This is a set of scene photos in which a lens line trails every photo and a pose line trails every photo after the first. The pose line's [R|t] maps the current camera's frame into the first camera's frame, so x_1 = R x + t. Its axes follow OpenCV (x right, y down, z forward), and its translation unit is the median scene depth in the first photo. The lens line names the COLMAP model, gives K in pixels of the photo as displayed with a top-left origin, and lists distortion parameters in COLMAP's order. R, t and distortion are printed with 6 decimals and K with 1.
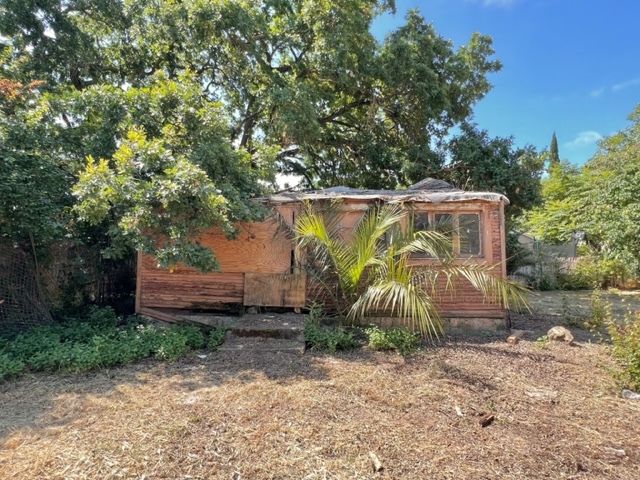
lens RADIAL K [[333.3, 0, 320.0], [0, 333.3, 240.0], [0, 0, 1]] dist [0.000495, 0.000030]
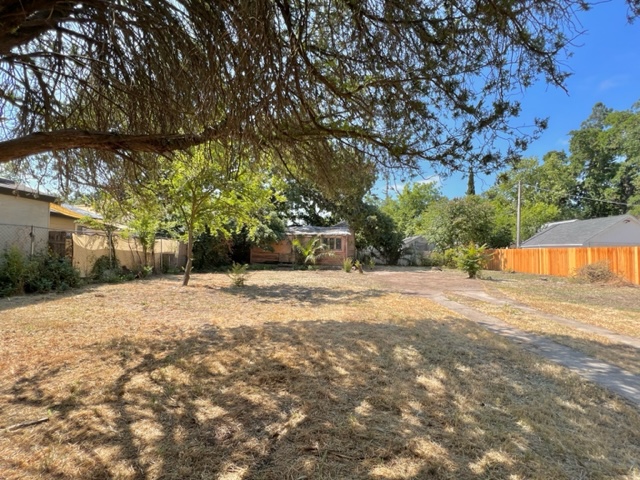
lens RADIAL K [[337.7, 0, 320.0], [0, 337.7, 240.0], [0, 0, 1]] dist [-0.000425, -0.000080]
pose [[0.999203, 0.019288, -0.034958, 0.396412], [-0.017956, 0.999115, 0.038028, -0.221801], [0.035661, -0.037370, 0.998665, -3.039305]]
